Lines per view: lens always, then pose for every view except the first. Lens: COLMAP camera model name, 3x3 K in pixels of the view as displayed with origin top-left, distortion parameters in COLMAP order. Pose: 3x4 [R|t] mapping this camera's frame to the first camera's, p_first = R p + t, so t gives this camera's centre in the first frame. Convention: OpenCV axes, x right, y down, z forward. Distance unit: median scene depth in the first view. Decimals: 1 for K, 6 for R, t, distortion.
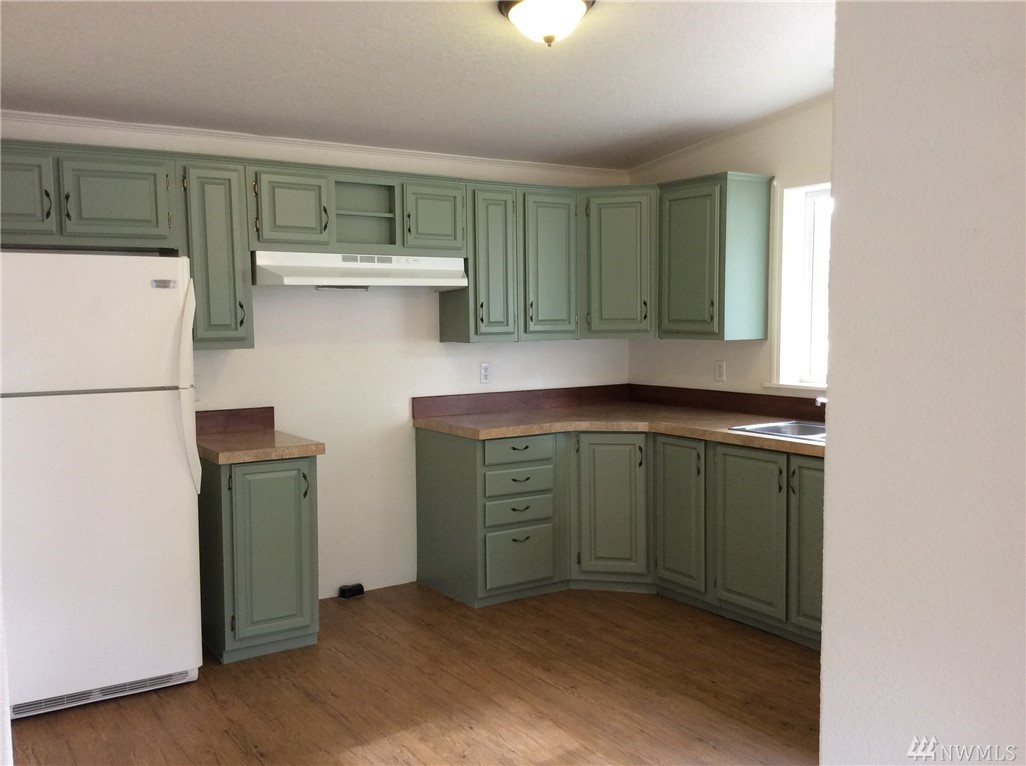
lens RADIAL K [[940.8, 0, 513.0], [0, 940.8, 383.0], [0, 0, 1]] dist [0.116127, -0.250691]
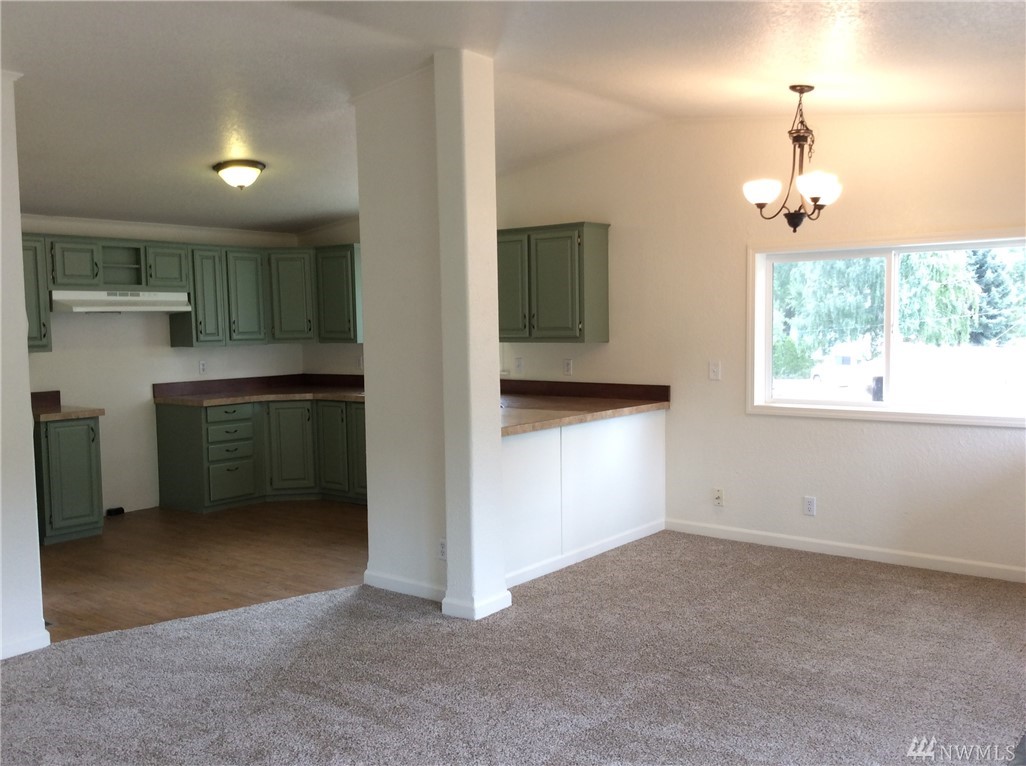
lens RADIAL K [[944.0, 0, 539.7], [0, 944.0, 389.4], [0, 0, 1]] dist [0.102087, -0.270256]
pose [[0.942815, -0.031877, 0.331788, -0.031067], [0.034437, 0.999405, -0.001838, 0.050951], [-0.331532, 0.013158, 0.943352, -0.687041]]
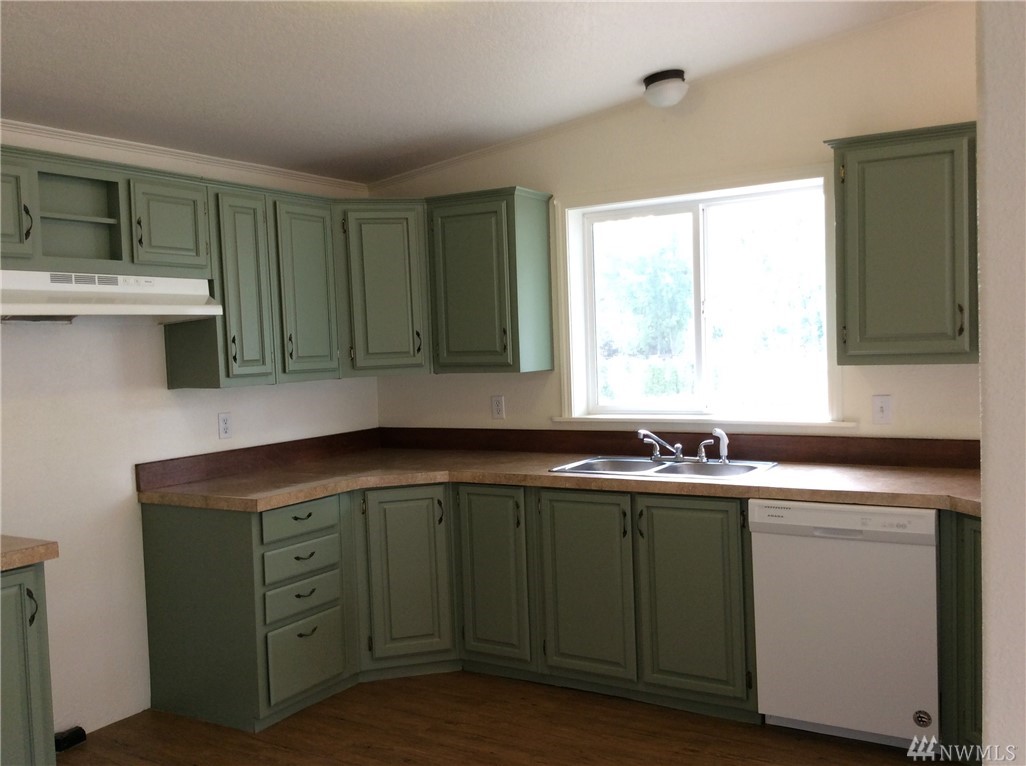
lens RADIAL K [[940.8, 0, 513.0], [0, 940.8, 383.0], [0, 0, 1]] dist [0.116127, -0.250691]
pose [[0.906645, -0.043664, 0.419629, -0.158871], [0.060816, 0.997768, -0.027578, -0.010821], [-0.417488, 0.050524, 0.907277, 0.191774]]
